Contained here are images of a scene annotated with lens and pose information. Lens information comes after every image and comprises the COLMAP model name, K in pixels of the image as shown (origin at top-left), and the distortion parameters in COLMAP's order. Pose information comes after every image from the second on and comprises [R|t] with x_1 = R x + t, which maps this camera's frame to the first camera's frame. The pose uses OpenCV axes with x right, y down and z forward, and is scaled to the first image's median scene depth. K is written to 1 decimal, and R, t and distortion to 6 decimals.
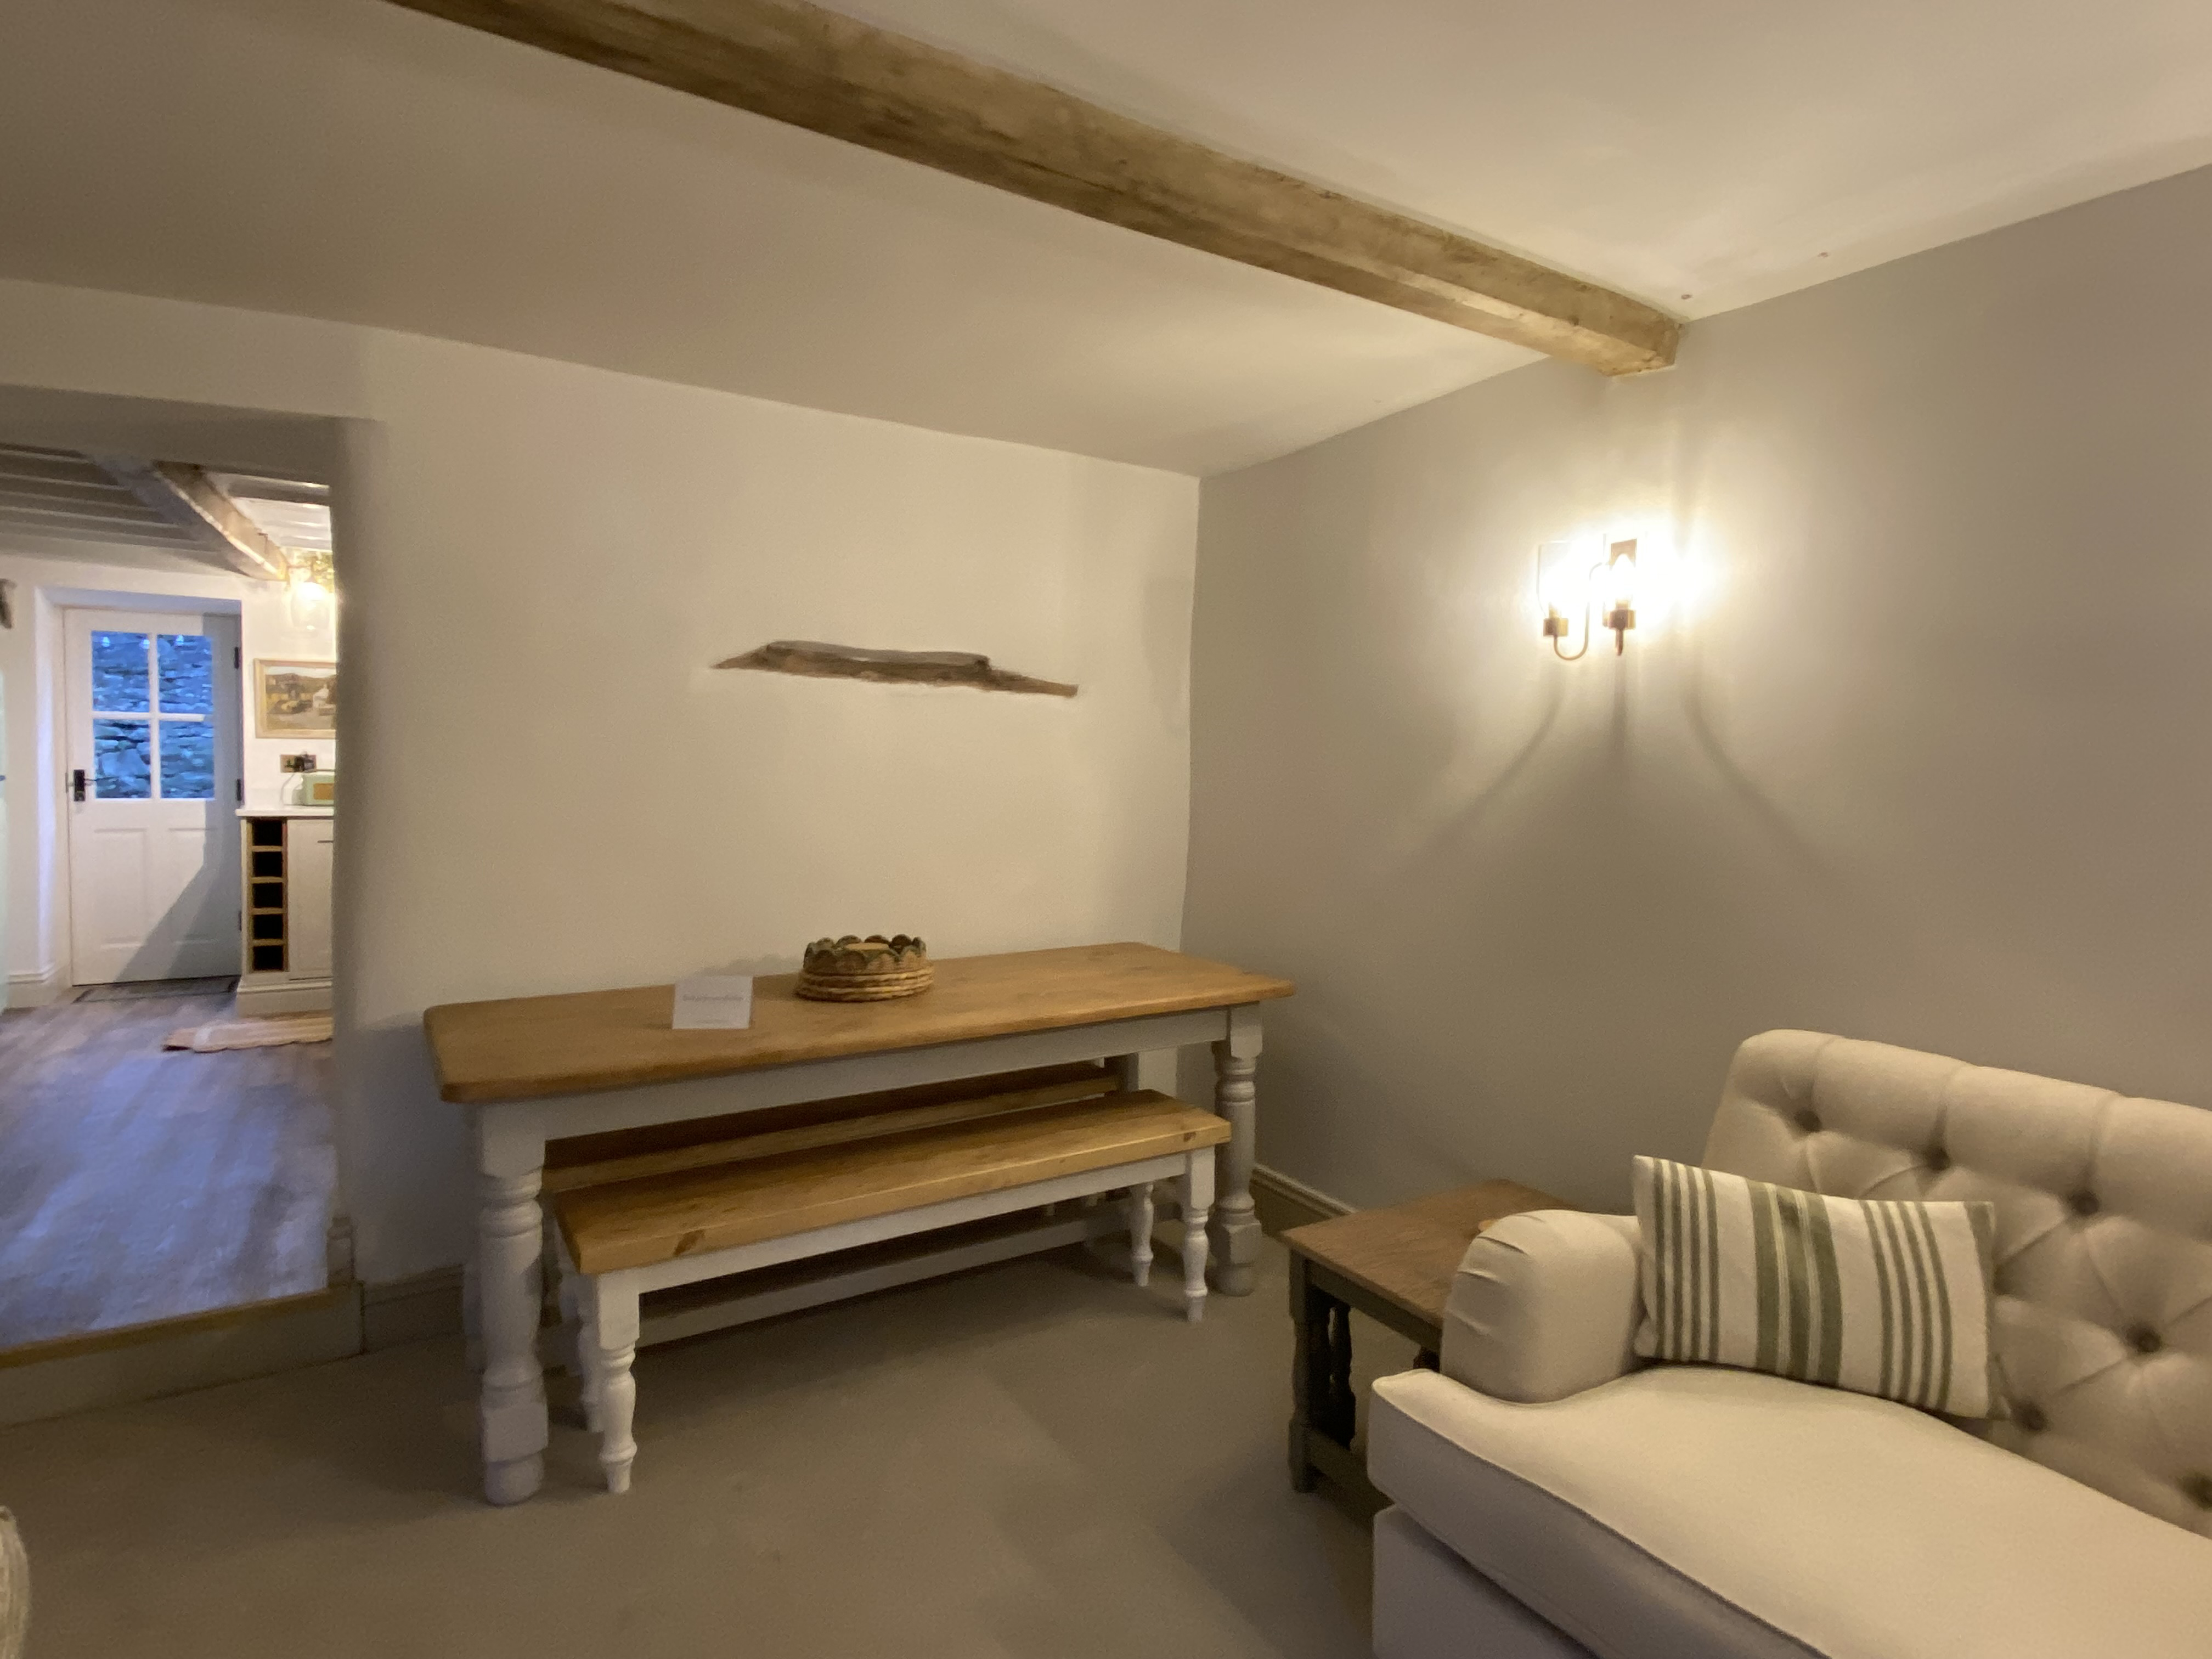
lens RADIAL K [[1189.9, 0, 1094.2], [0, 1189.9, 810.4], [0, 0, 1]] dist [-0.002394, -0.002520]
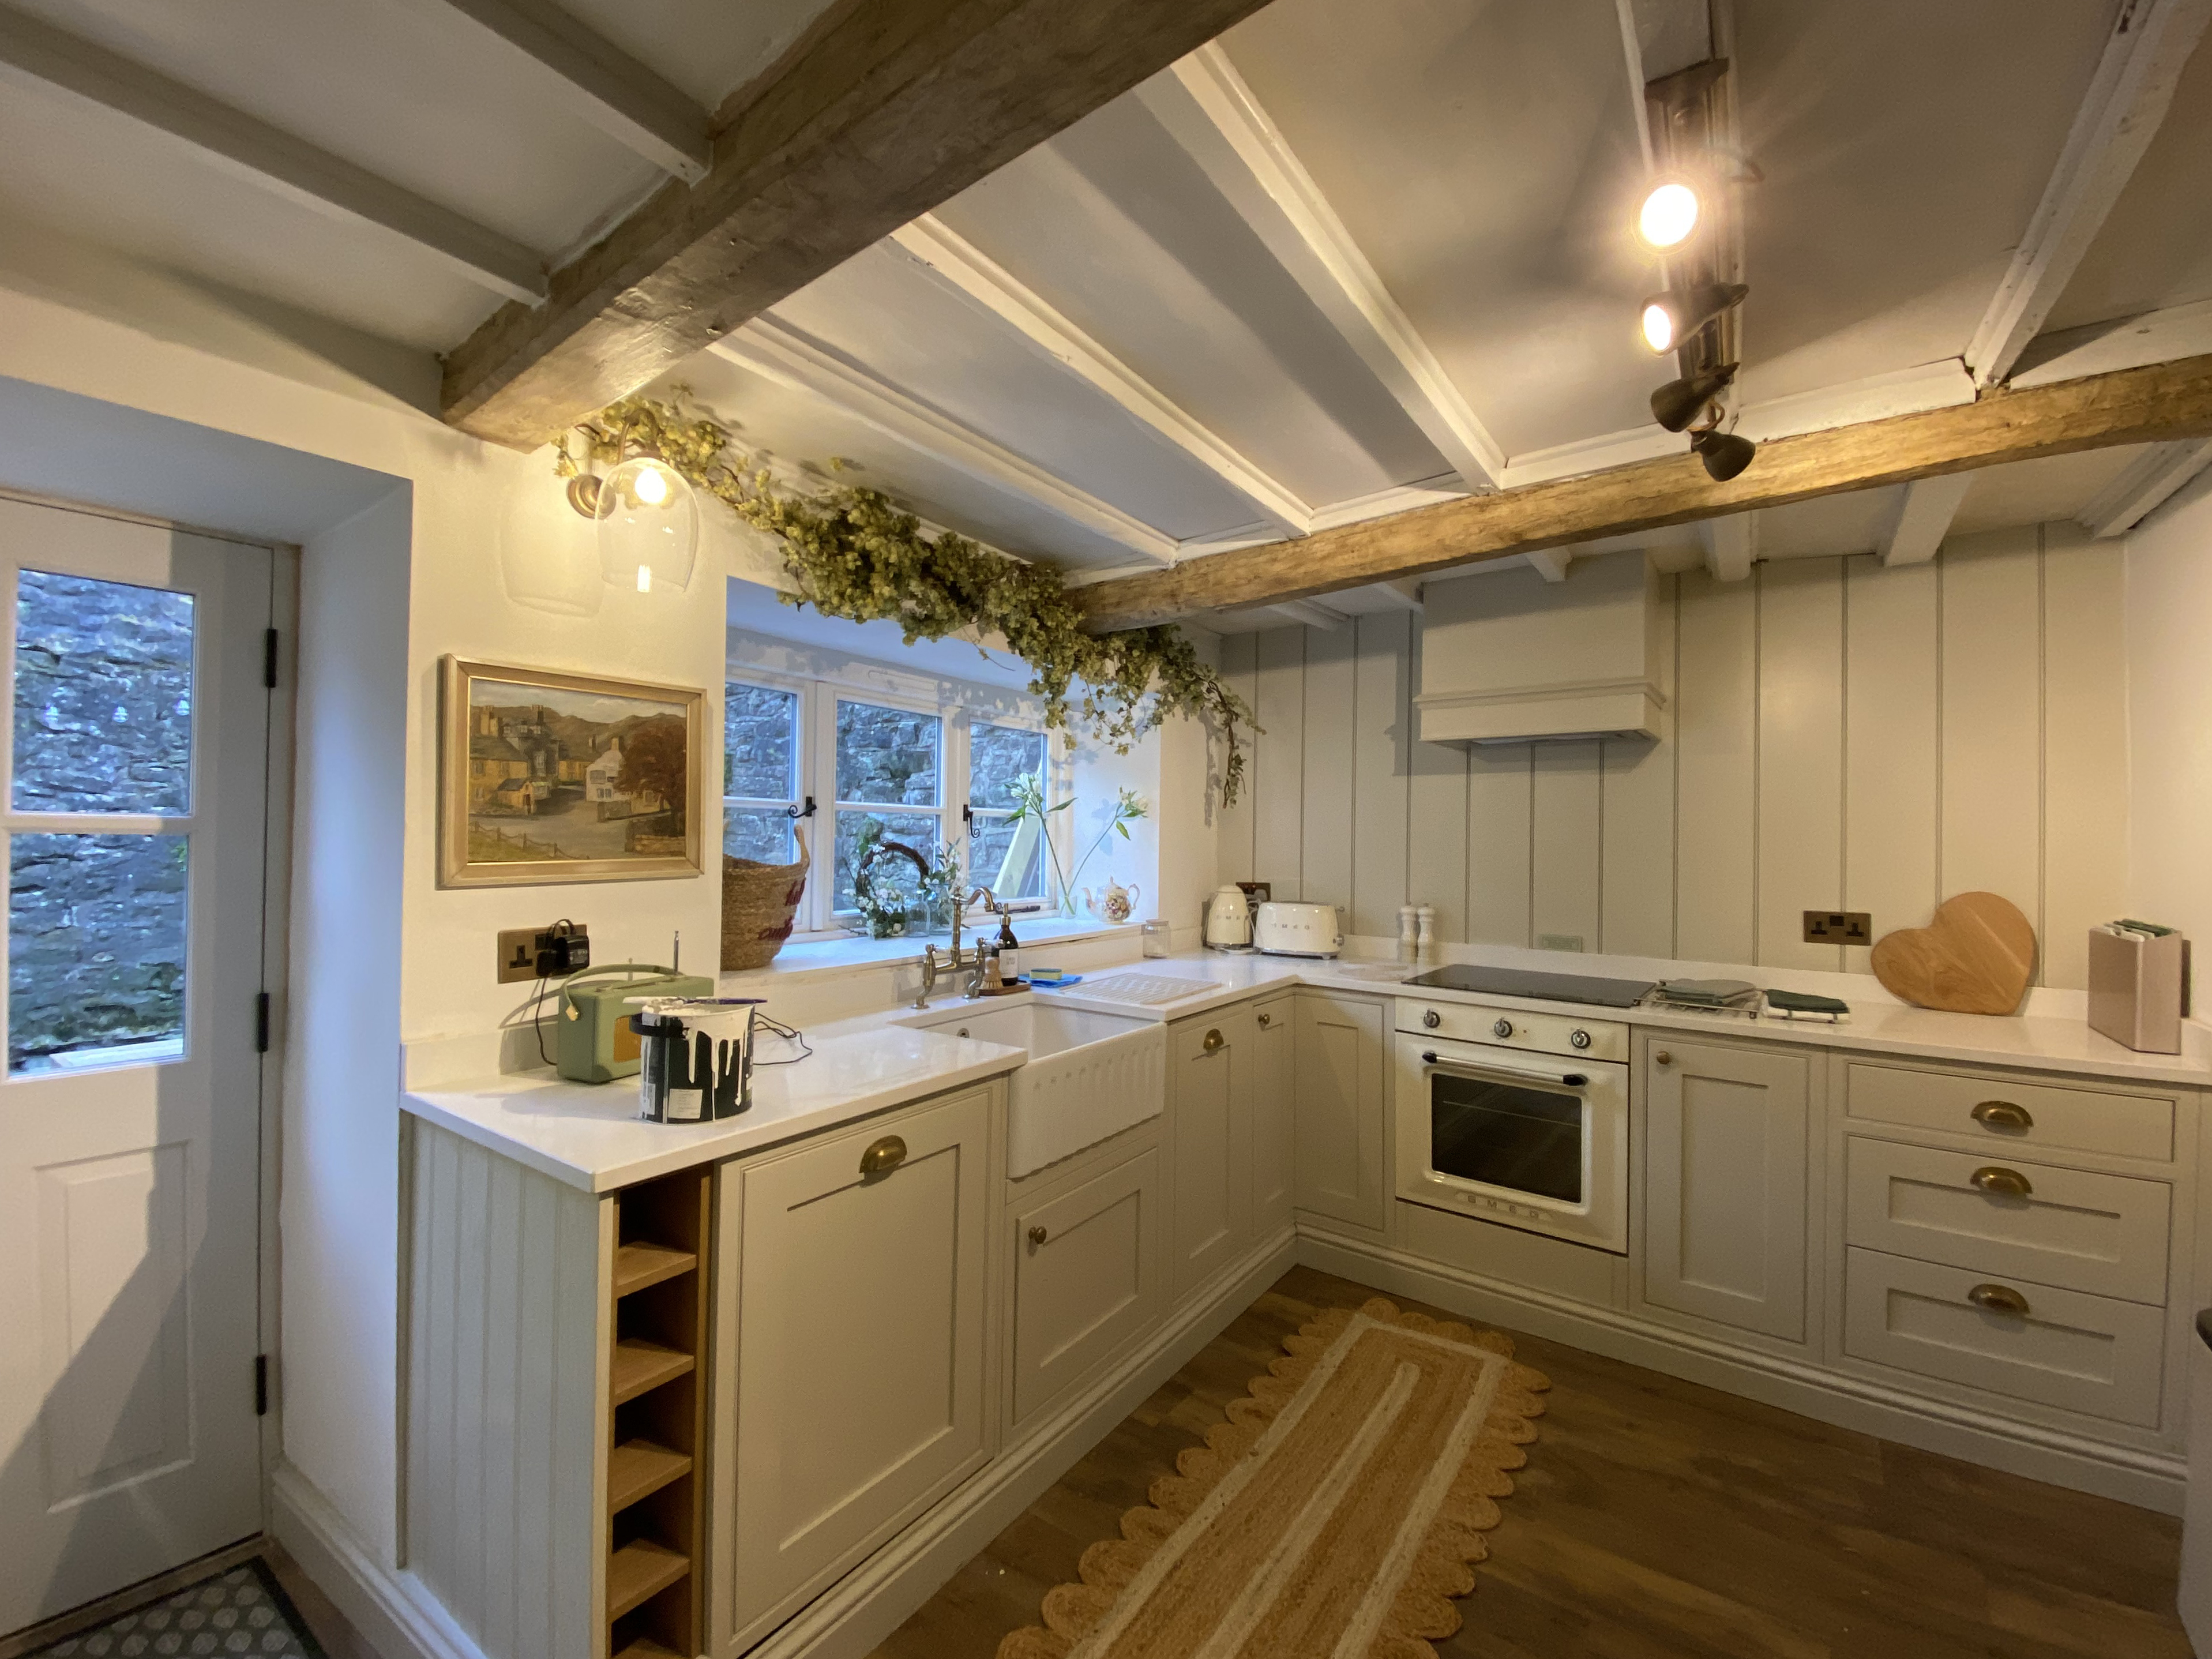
lens RADIAL K [[921.6, 0, 1106.7], [0, 921.6, 826.3], [0, 0, 1]] dist [0.003539, -0.006248]
pose [[0.919117, 0.002590, 0.393977, -0.627678], [0.015758, 0.998937, -0.043329, -0.063745], [-0.393670, 0.046032, 0.918099, 0.675292]]
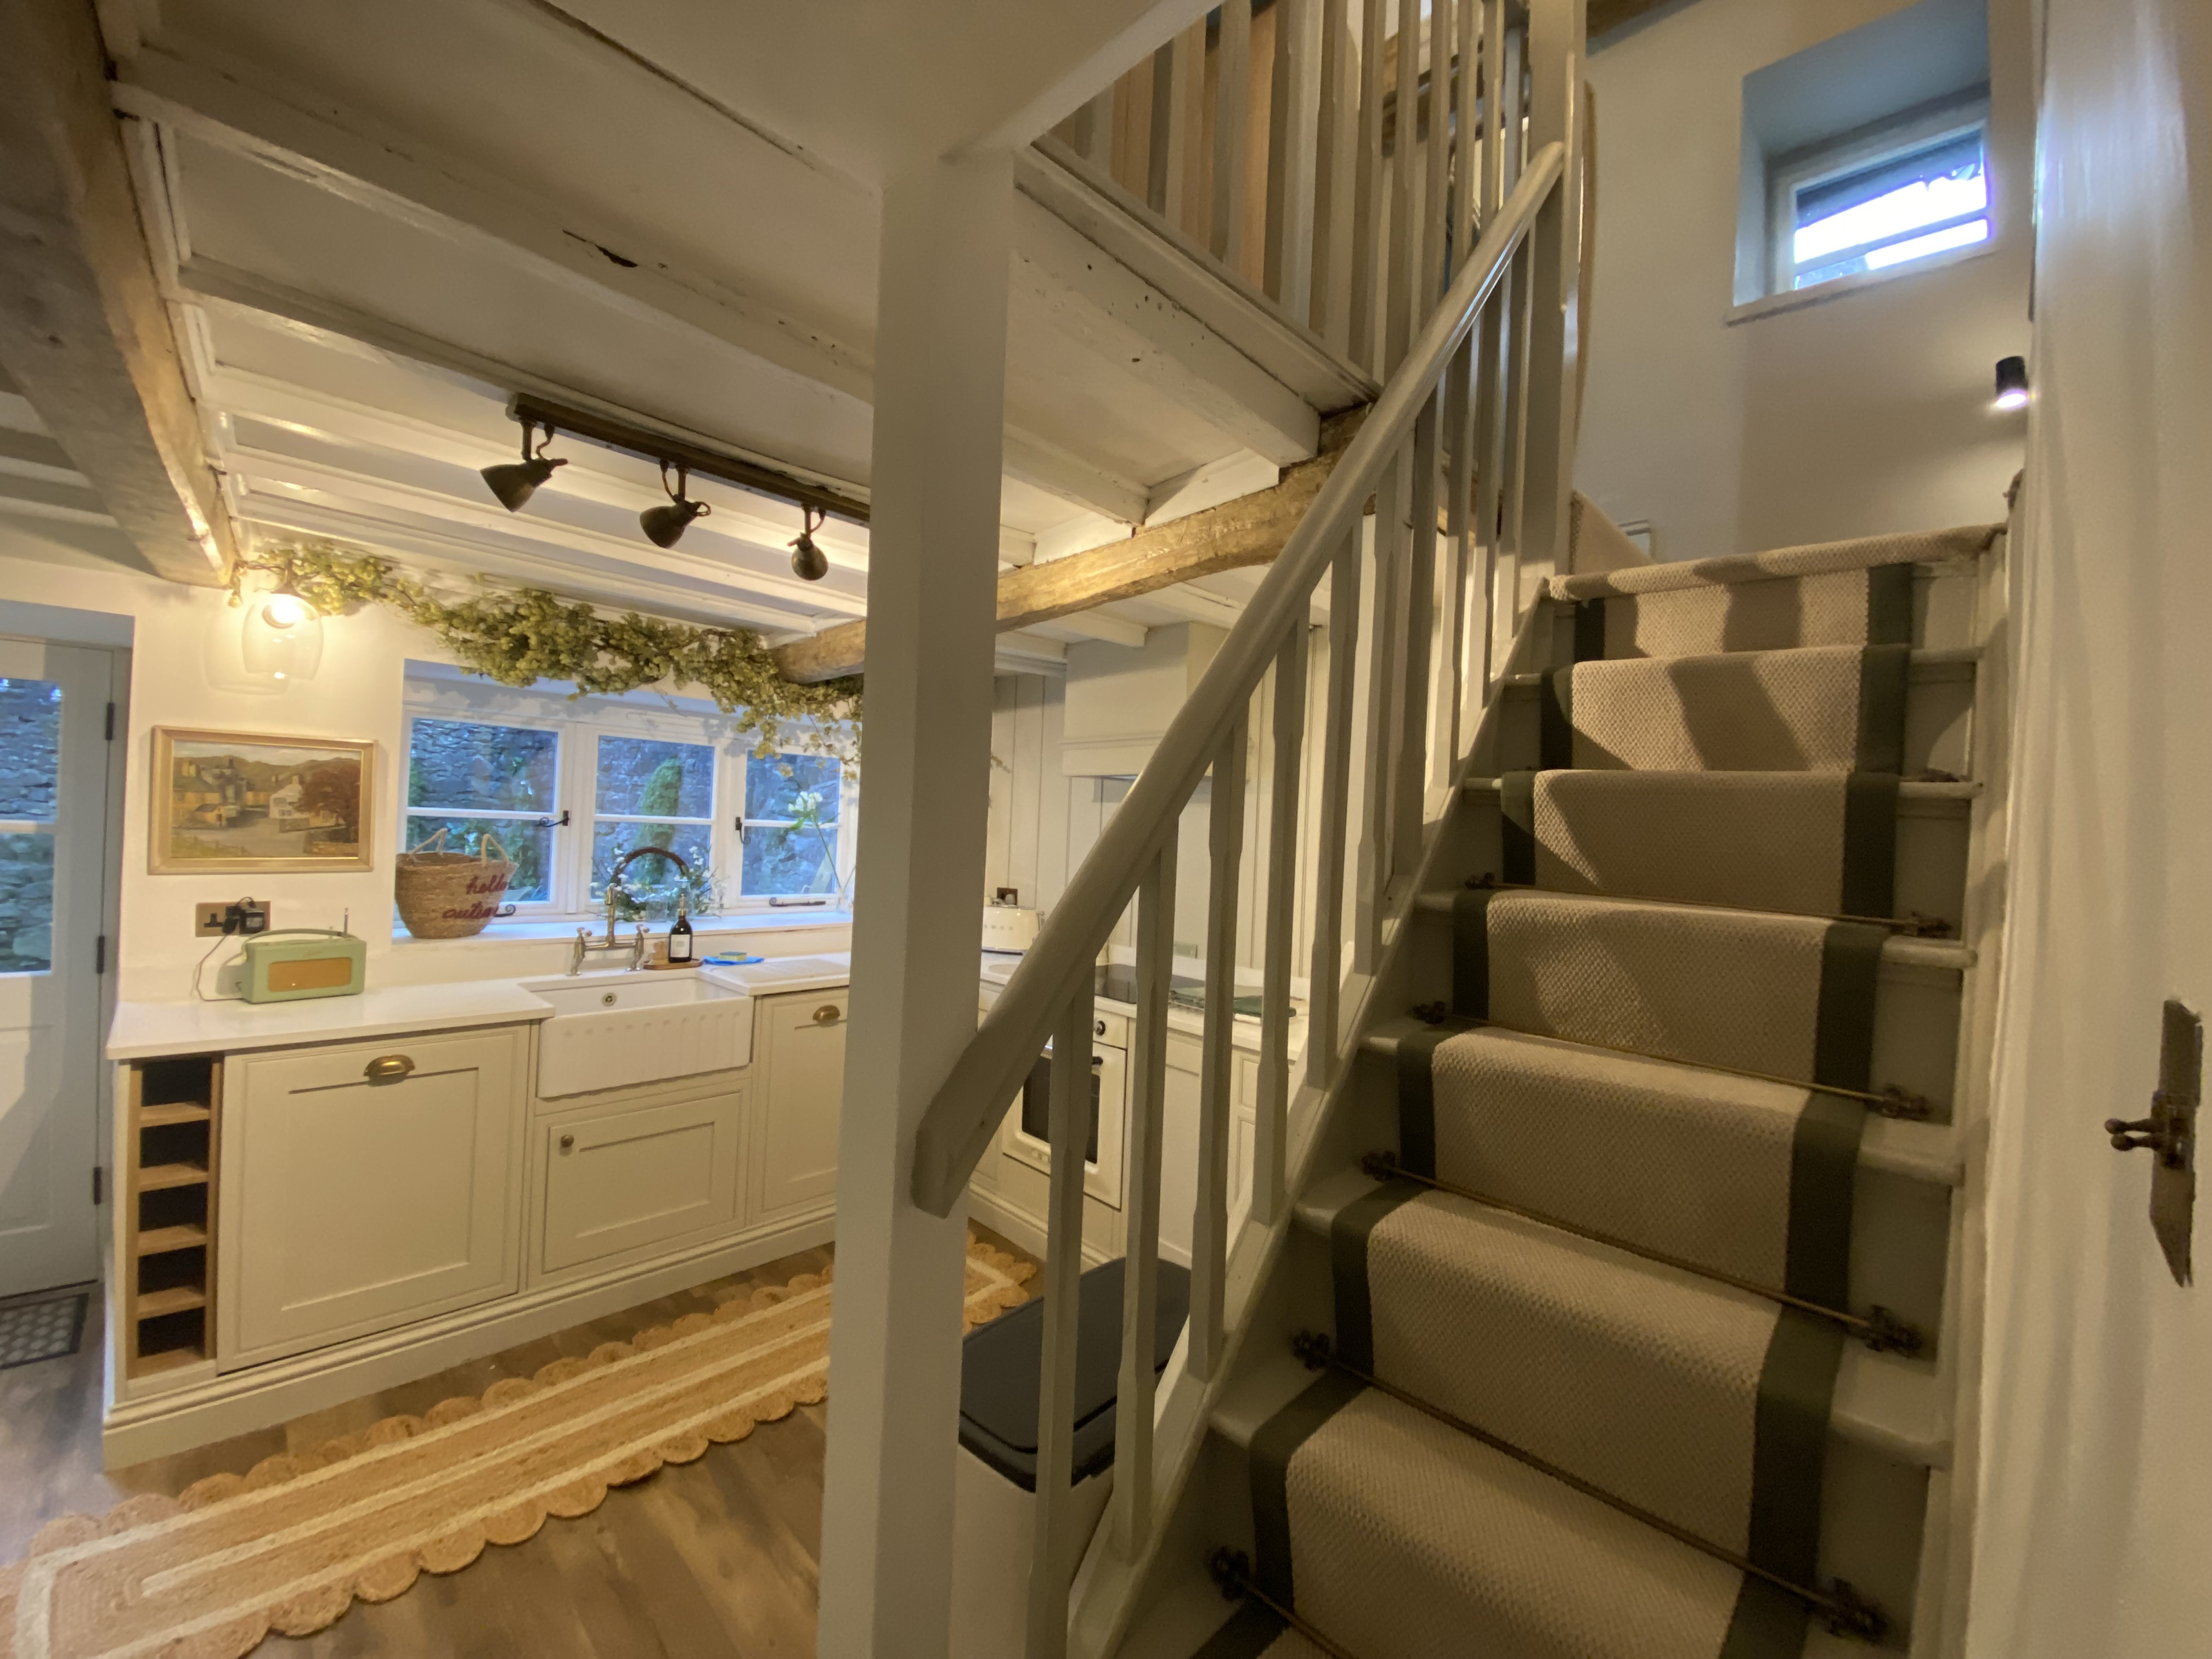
lens RADIAL K [[891.1, 0, 1114.7], [0, 891.1, 826.1], [0, 0, 1]] dist [-0.005786, -0.009499]
pose [[0.966544, 0.027904, 0.254980, -0.381731], [-0.017931, 0.998984, -0.041353, -0.073481], [-0.255874, 0.035397, 0.966062, 0.503648]]
